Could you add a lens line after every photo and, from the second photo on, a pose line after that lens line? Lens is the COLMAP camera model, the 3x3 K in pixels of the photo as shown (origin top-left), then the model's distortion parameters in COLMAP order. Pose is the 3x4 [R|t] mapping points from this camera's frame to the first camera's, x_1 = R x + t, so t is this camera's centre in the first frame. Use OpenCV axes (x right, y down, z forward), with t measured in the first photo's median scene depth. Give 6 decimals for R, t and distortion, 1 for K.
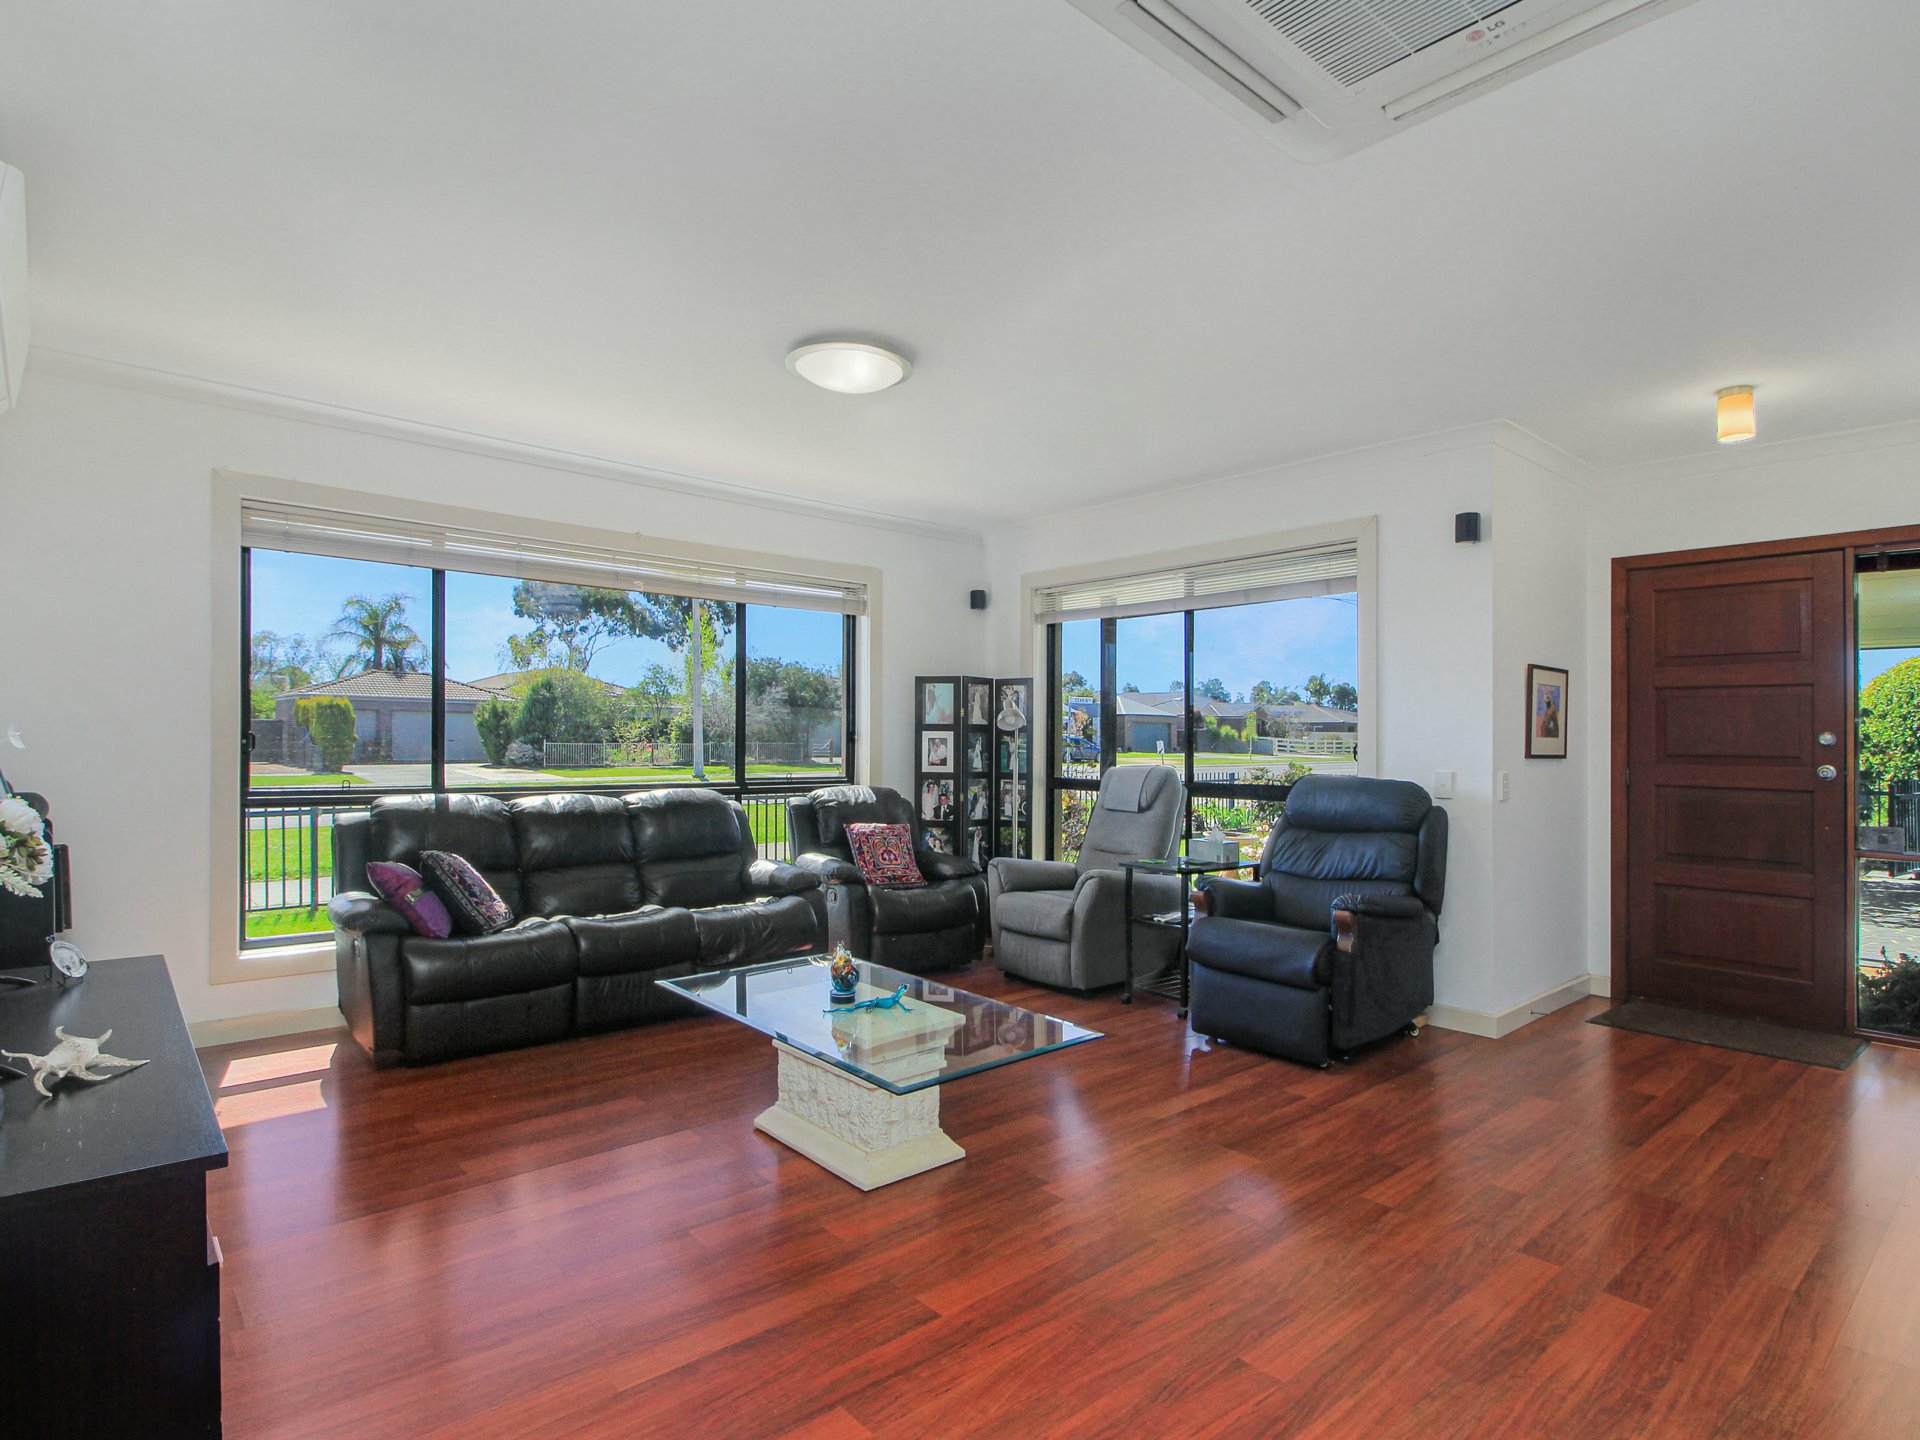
lens RADIAL K [[1029.2, 0, 970.4], [0, 1029.2, 698.0], [0, 0, 1]] dist [-0.000899, -0.012136]
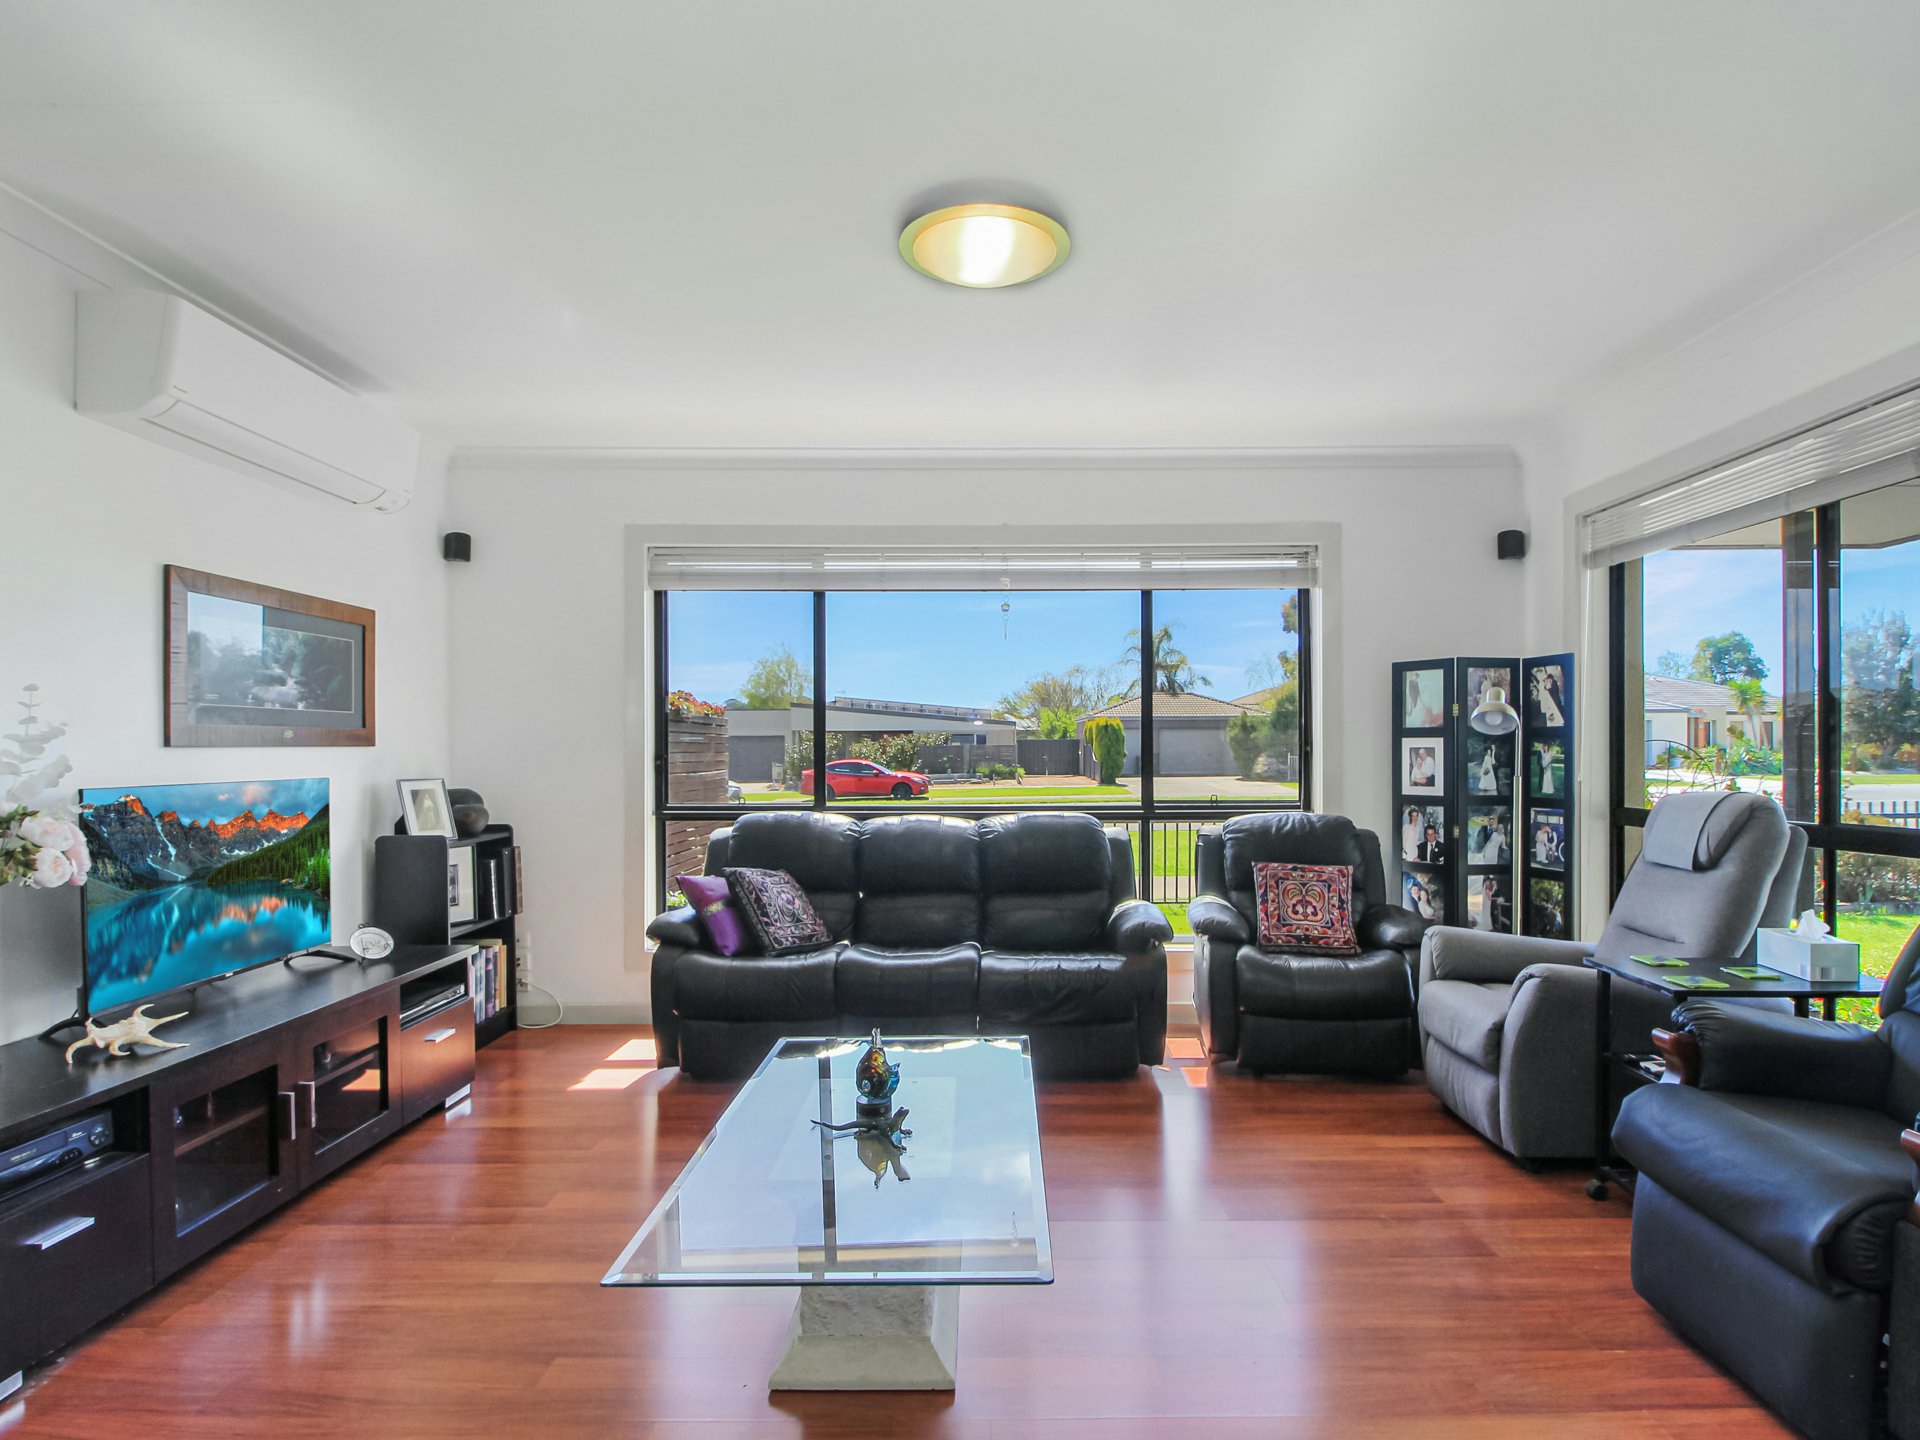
lens RADIAL K [[1056.7, 0, 973.7], [0, 1056.7, 731.6], [0, 0, 1]] dist [0.000113, 0.000810]
pose [[0.738435, -0.025723, -0.673834, 0.233577], [0.041065, 0.999133, 0.006861, 0.010320], [0.673073, -0.032737, 0.738851, 0.253423]]
